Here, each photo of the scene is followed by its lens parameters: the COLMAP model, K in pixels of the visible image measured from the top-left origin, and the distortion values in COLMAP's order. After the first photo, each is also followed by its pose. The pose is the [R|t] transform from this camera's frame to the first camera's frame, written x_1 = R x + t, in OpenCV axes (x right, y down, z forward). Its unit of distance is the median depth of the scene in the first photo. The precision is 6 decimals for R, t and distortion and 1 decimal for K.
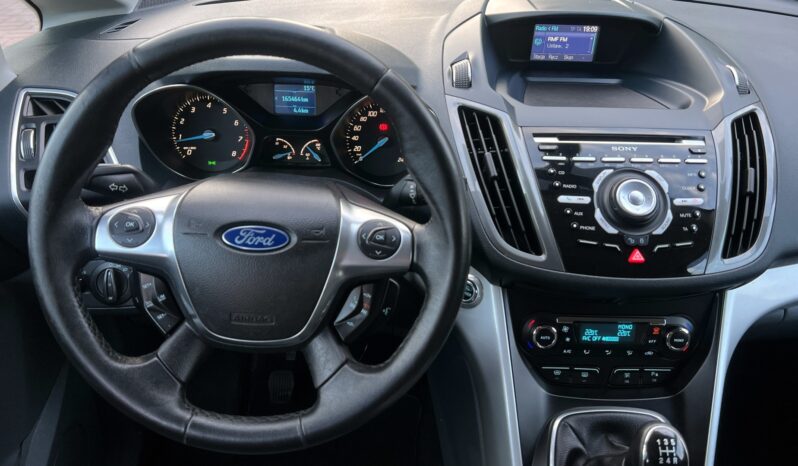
lens RADIAL K [[619.6, 0, 402.2], [0, 619.6, 232.1], [0, 0, 1]] dist [0.070621, -0.074126]
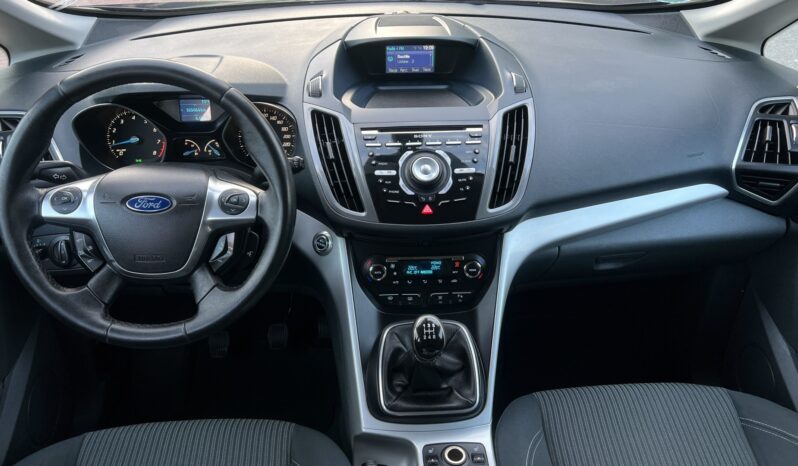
lens RADIAL K [[619.6, 0, 400.5], [0, 619.6, 227.0], [0, 0, 1]] dist [0.070621, -0.074126]
pose [[0.998851, -0.047053, 0.009041, 0.267886], [0.047184, 0.998776, -0.014841, 0.087948], [-0.008332, 0.015250, 0.999849, -0.388135]]
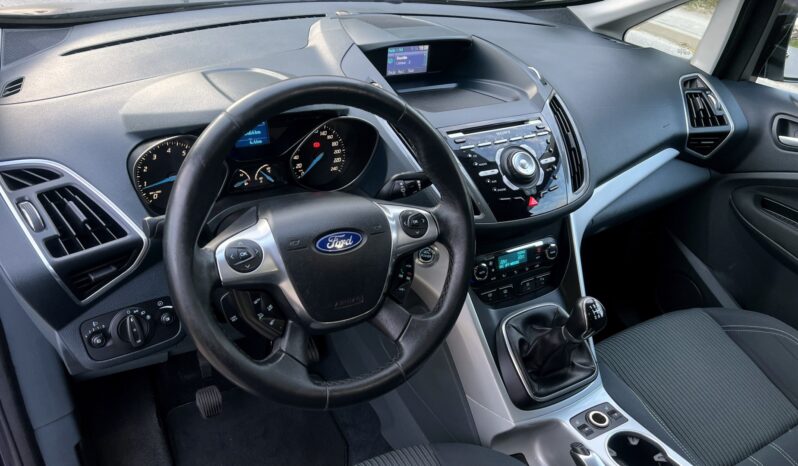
lens RADIAL K [[619.6, 0, 397.3], [0, 619.6, 237.2], [0, 0, 1]] dist [0.070621, -0.074126]
pose [[0.866494, -0.225630, 0.445285, -0.536194], [0.218181, 0.973487, 0.068709, -0.047050], [-0.448981, 0.037617, 0.892749, -0.172636]]
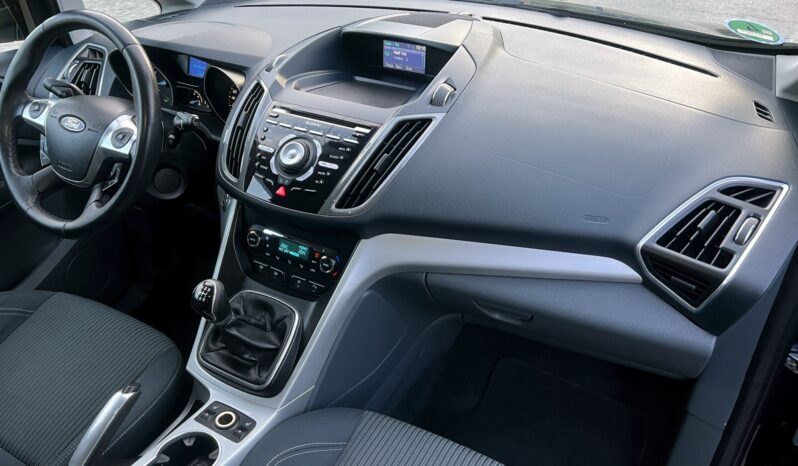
lens RADIAL K [[619.6, 0, 399.8], [0, 619.6, 228.9], [0, 0, 1]] dist [0.070621, -0.074126]
pose [[0.855959, 0.238358, -0.458824, 1.192083], [-0.248071, 0.967914, 0.040040, -0.003526], [0.453646, 0.079548, 0.887624, -0.171561]]
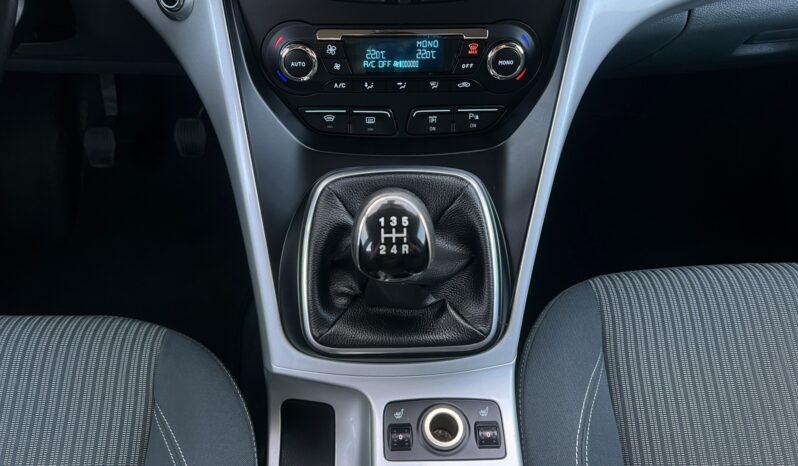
lens RADIAL K [[619.6, 0, 396.9], [0, 619.6, 232.0], [0, 0, 1]] dist [0.070621, -0.074126]
pose [[0.999675, -0.018583, -0.017445, 0.332644], [0.023775, 0.926542, 0.375439, 0.089254], [0.009187, -0.375732, 0.926683, 0.333510]]
